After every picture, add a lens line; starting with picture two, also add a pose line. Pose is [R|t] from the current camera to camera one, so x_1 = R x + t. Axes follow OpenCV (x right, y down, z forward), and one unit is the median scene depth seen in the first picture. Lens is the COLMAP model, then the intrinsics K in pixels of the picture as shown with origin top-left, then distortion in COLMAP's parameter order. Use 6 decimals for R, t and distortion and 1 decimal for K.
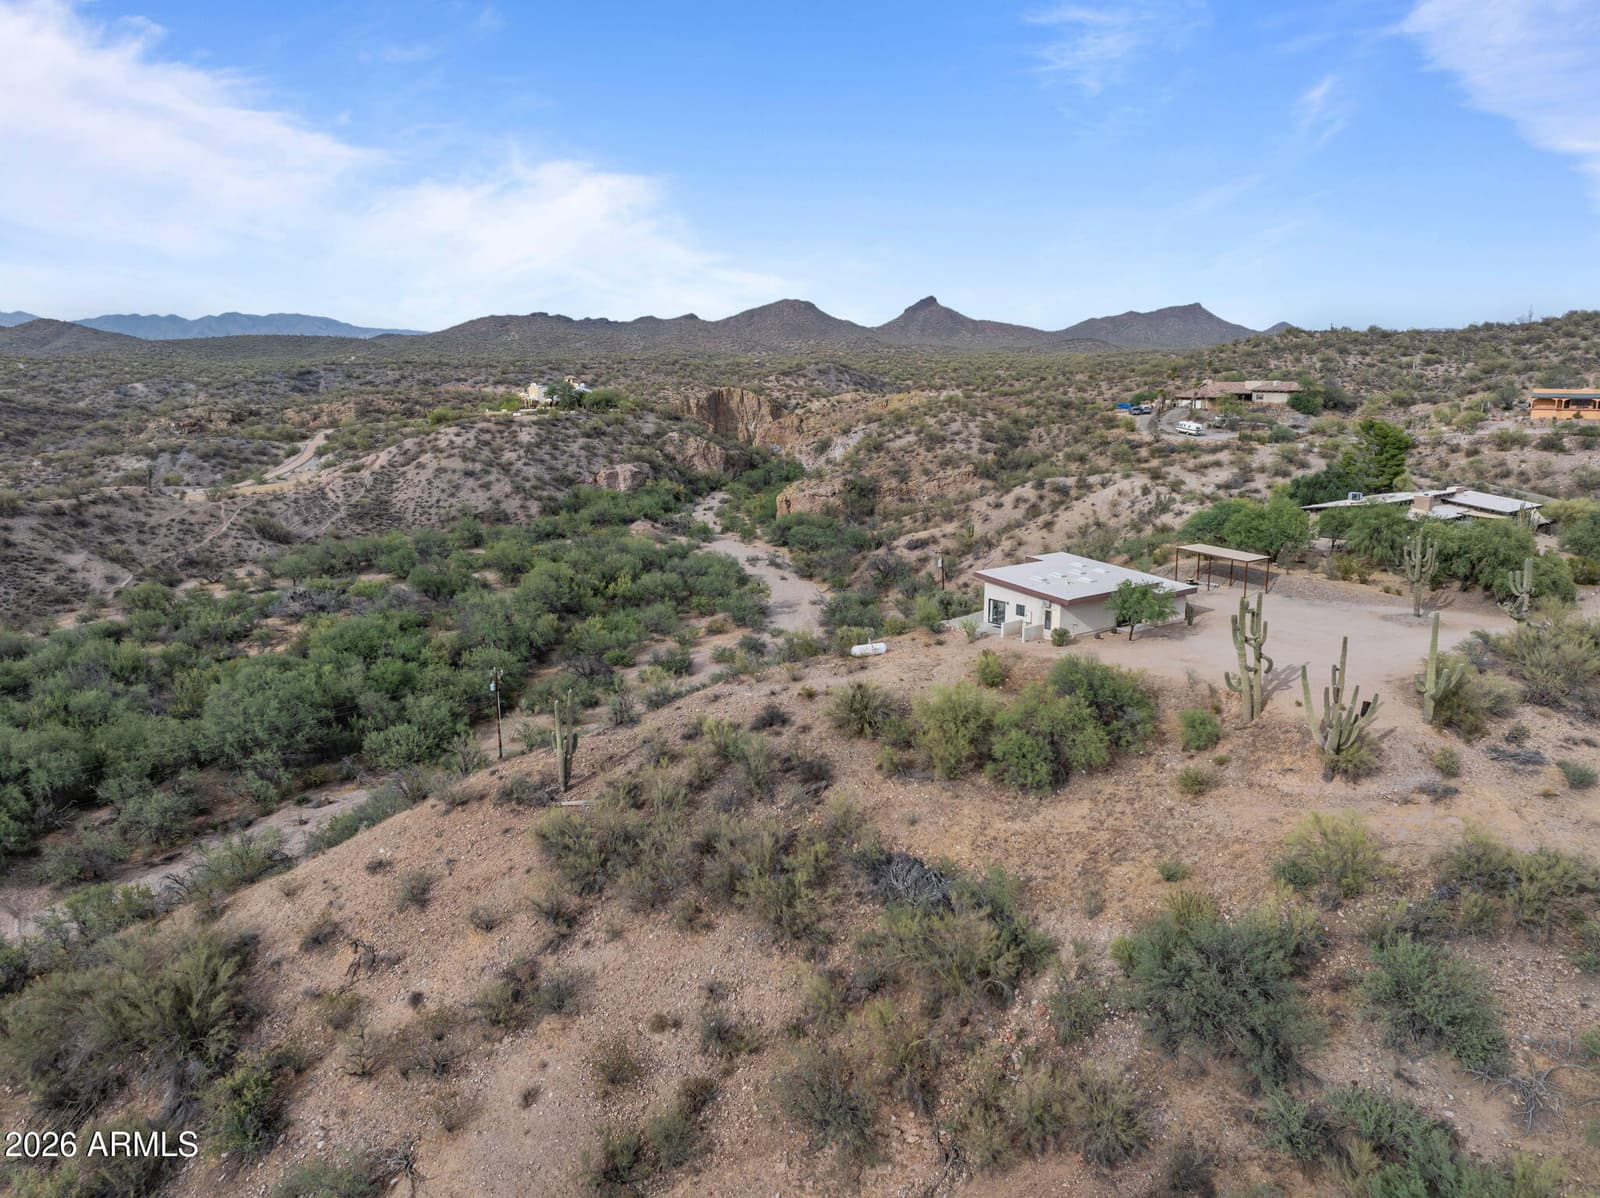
lens RADIAL K [[1120.6, 0, 799.3], [0, 1120.6, 597.7], [0, 0, 1]] dist [-0.037251, 0.002934]
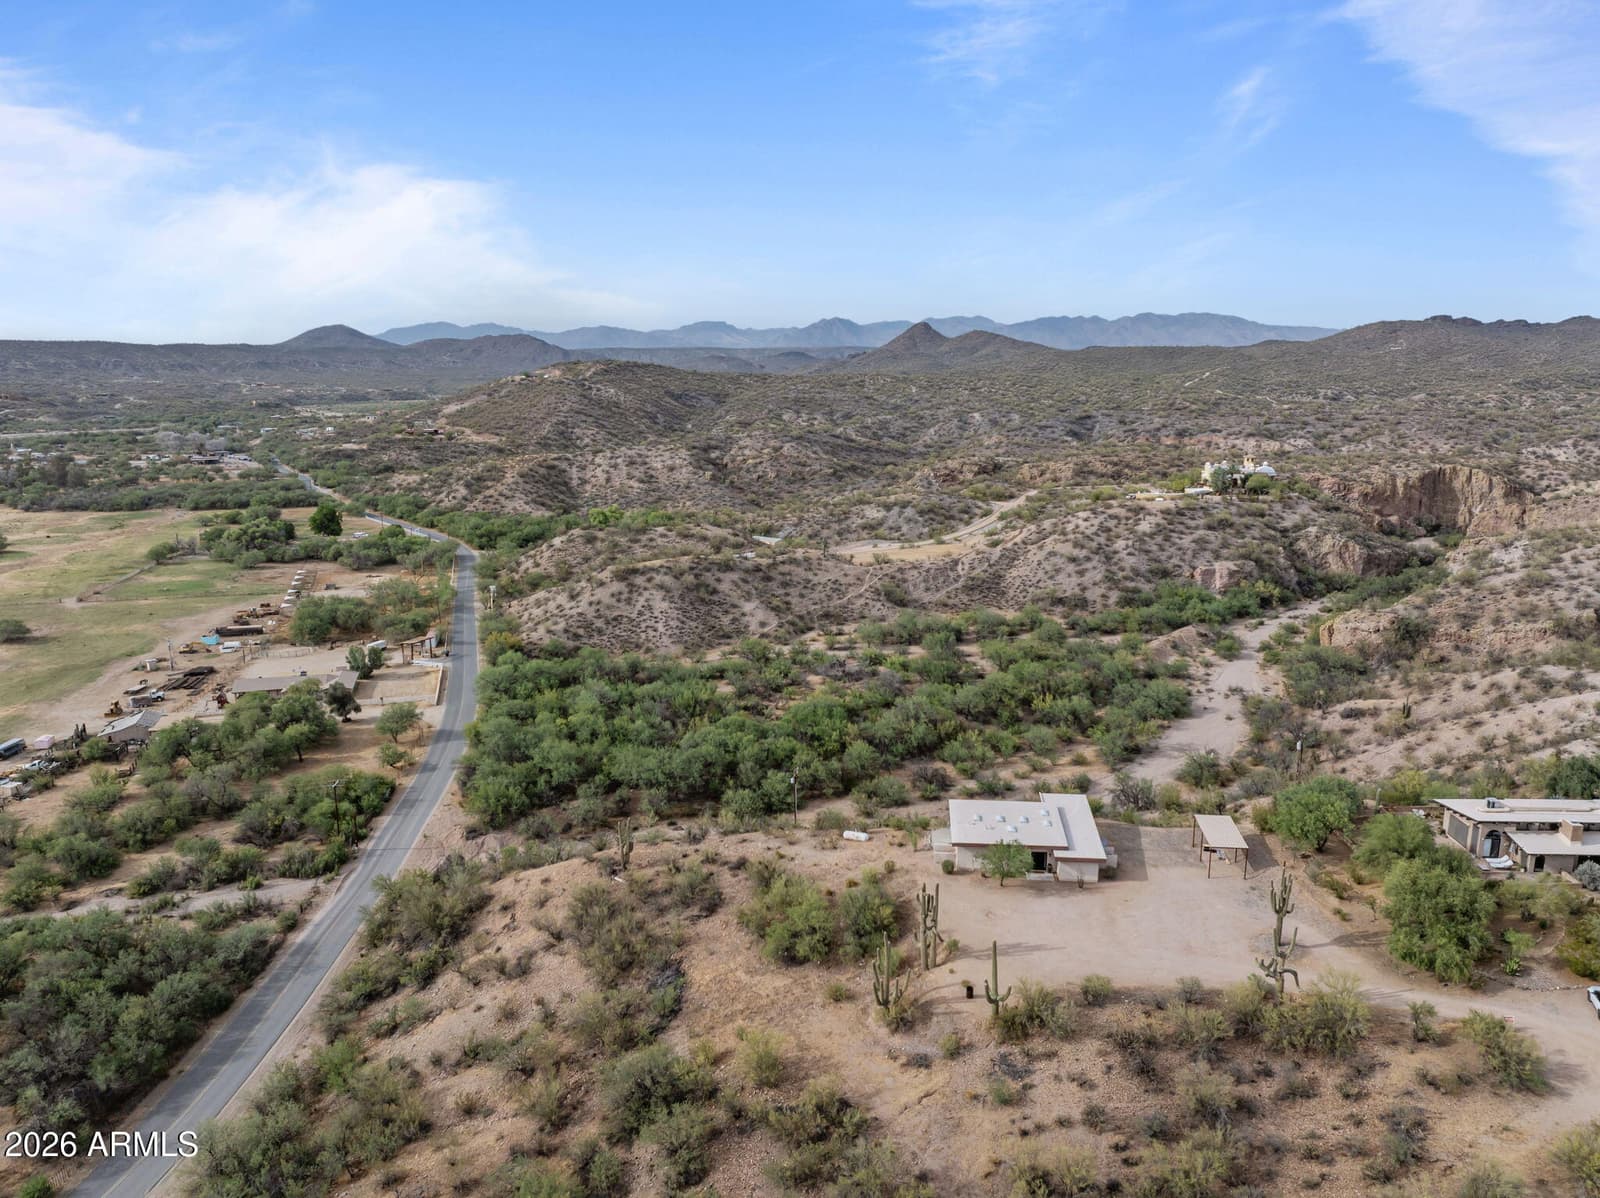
lens RADIAL K [[1120.6, 0, 814.1], [0, 1120.6, 561.5], [0, 0, 1]] dist [-0.037251, 0.002934]
pose [[0.733839, 0.116670, -0.669229, 0.263815], [-0.135597, 0.990474, 0.023986, -0.092751], [0.665652, 0.073143, 0.742669, -0.039653]]
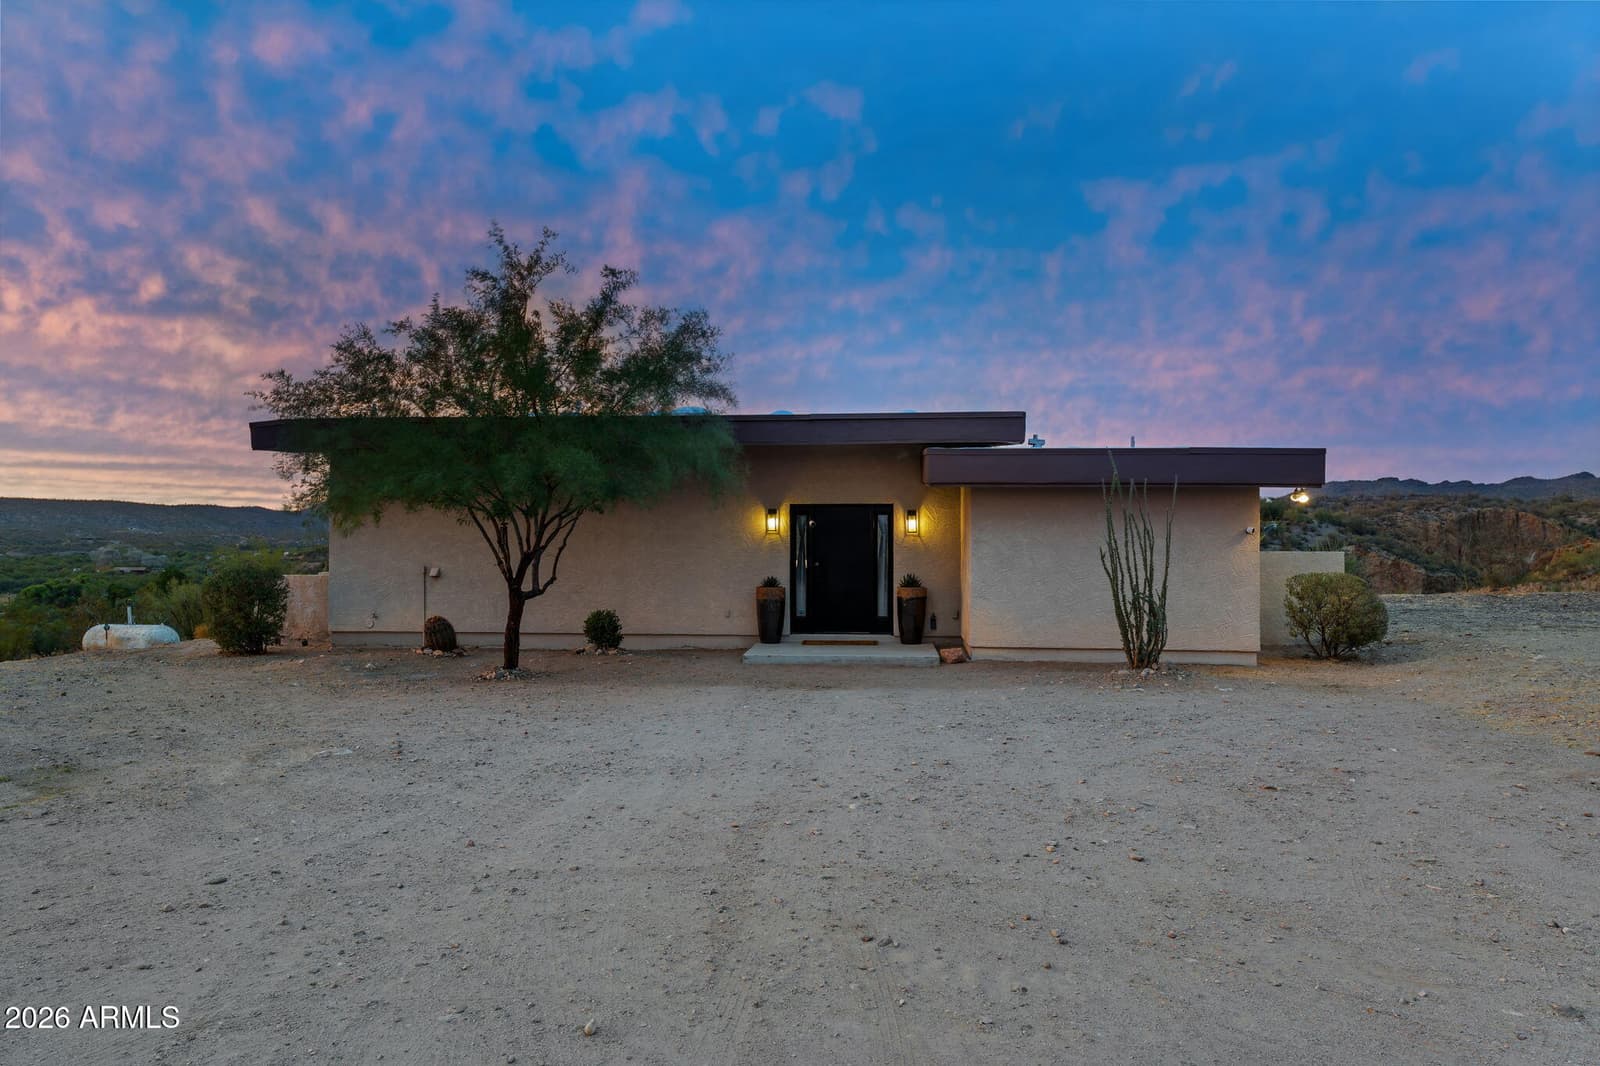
lens RADIAL K [[1039.7, 0, 800.5], [0, 1039.7, 526.7], [0, 0, 1]] dist [0.006498, -0.001064]
pose [[0.732661, -0.013062, -0.680469, 0.118580], [-0.132723, 0.977878, -0.161674, 0.009908], [0.667528, 0.208766, 0.714719, 0.249220]]
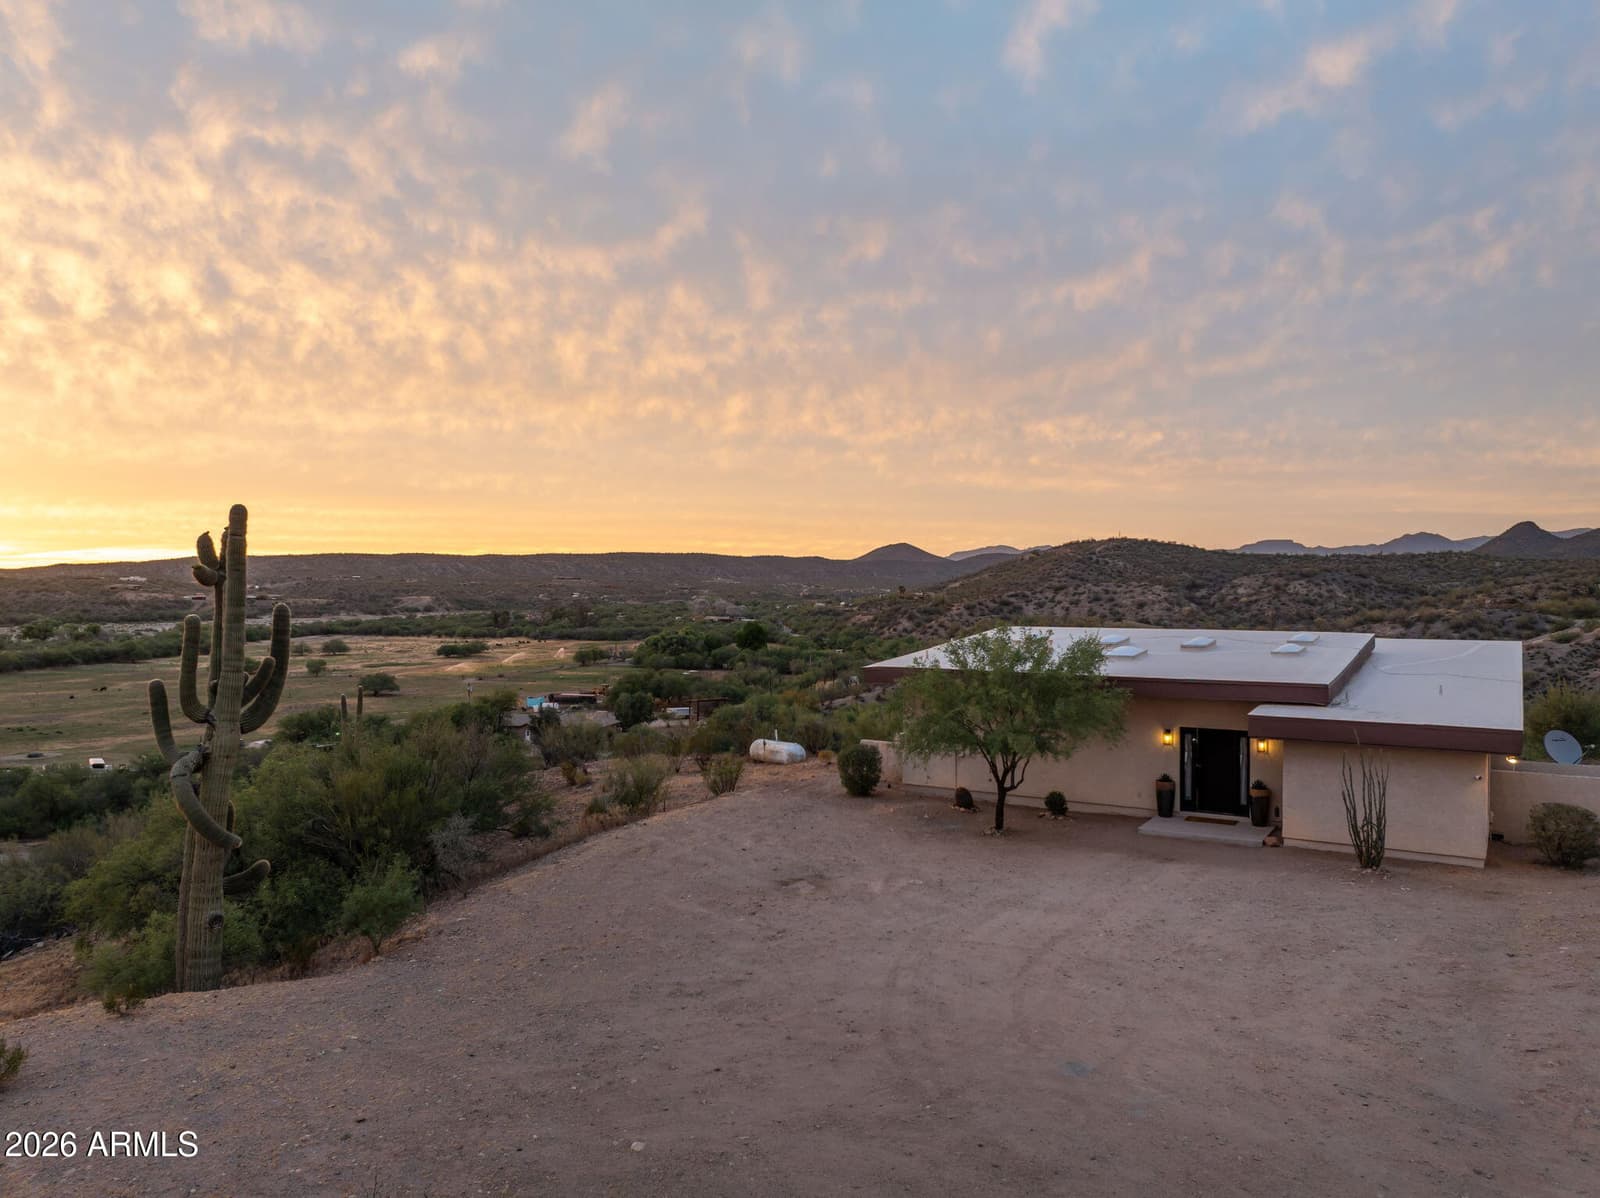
lens RADIAL K [[1120.6, 0, 817.4], [0, 1120.6, 614.2], [0, 0, 1]] dist [-0.037251, 0.002934]
pose [[0.335455, 0.017259, -0.941898, 0.154191], [-0.183109, 0.981958, -0.047221, 0.001052], [0.924089, 0.188311, 0.332563, 0.229904]]
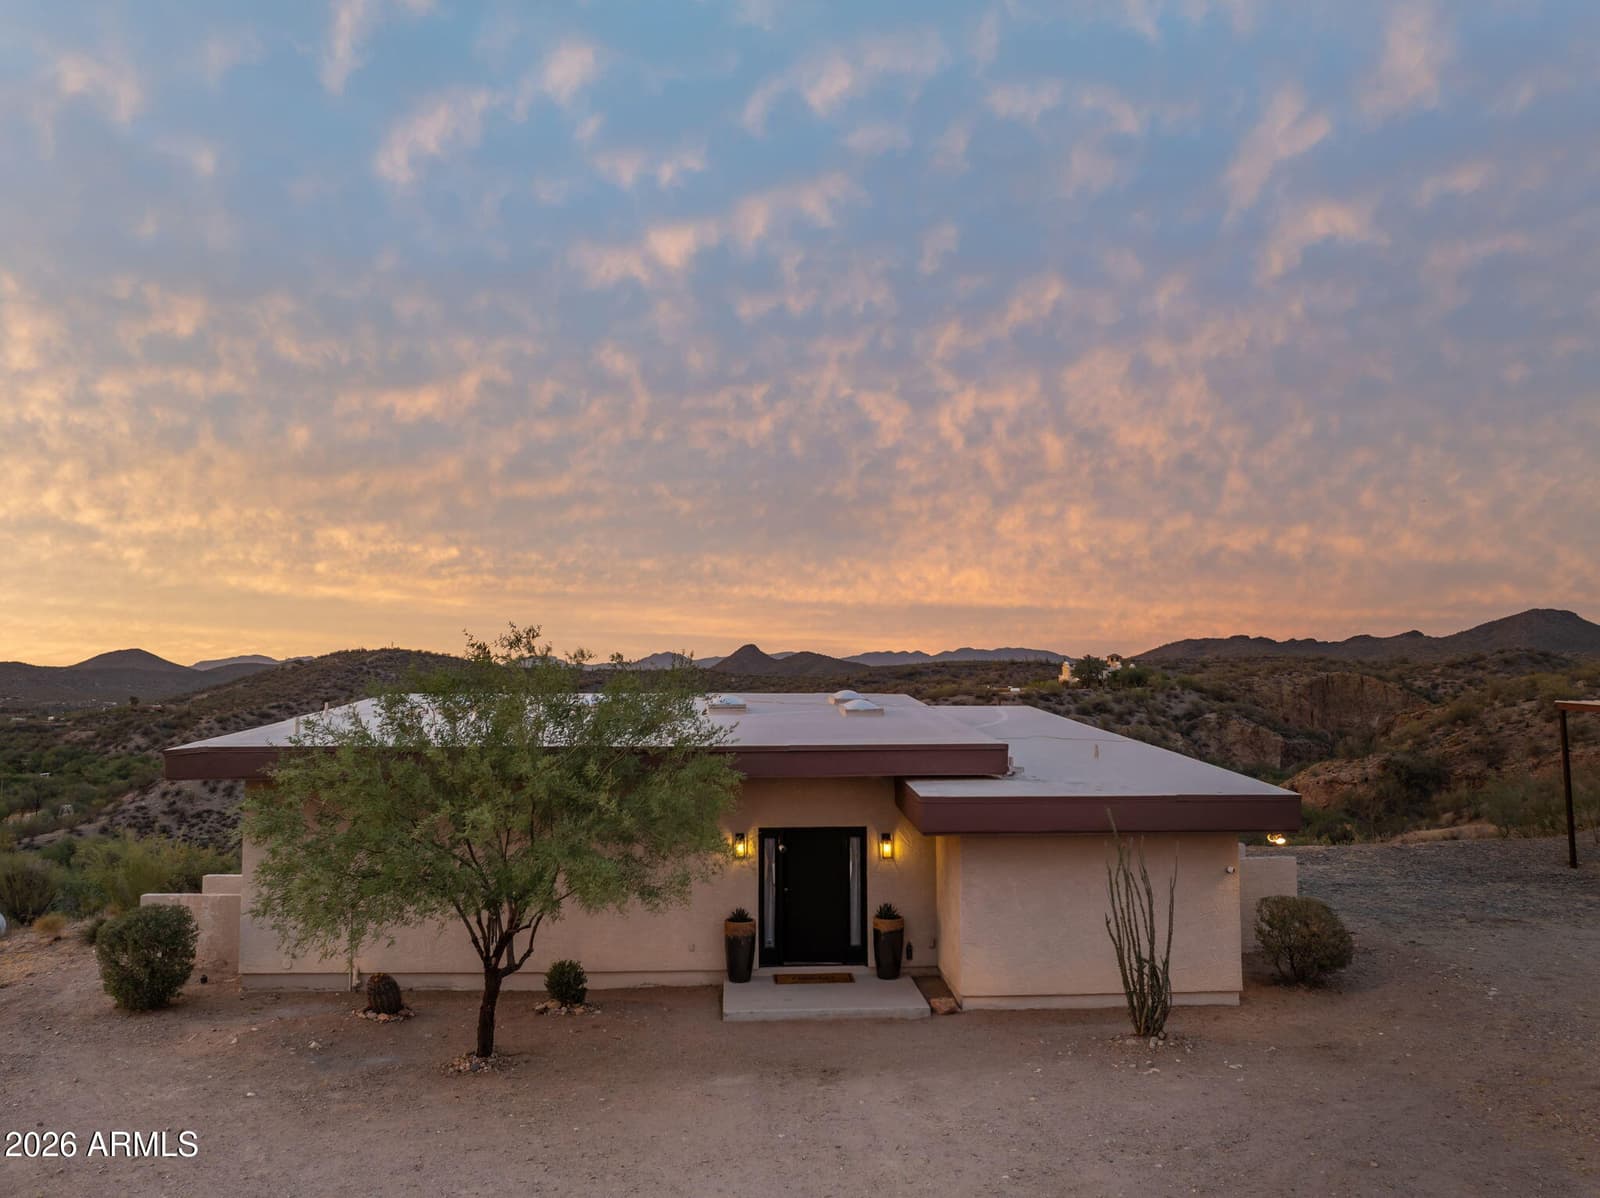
lens RADIAL K [[1120.6, 0, 799.8], [0, 1120.6, 600.4], [0, 0, 1]] dist [-0.037251, 0.002934]
pose [[0.819076, -0.057608, -0.570785, 0.115209], [-0.107618, 0.961853, -0.251510, 0.003145], [0.563500, 0.267433, 0.781631, 0.242616]]
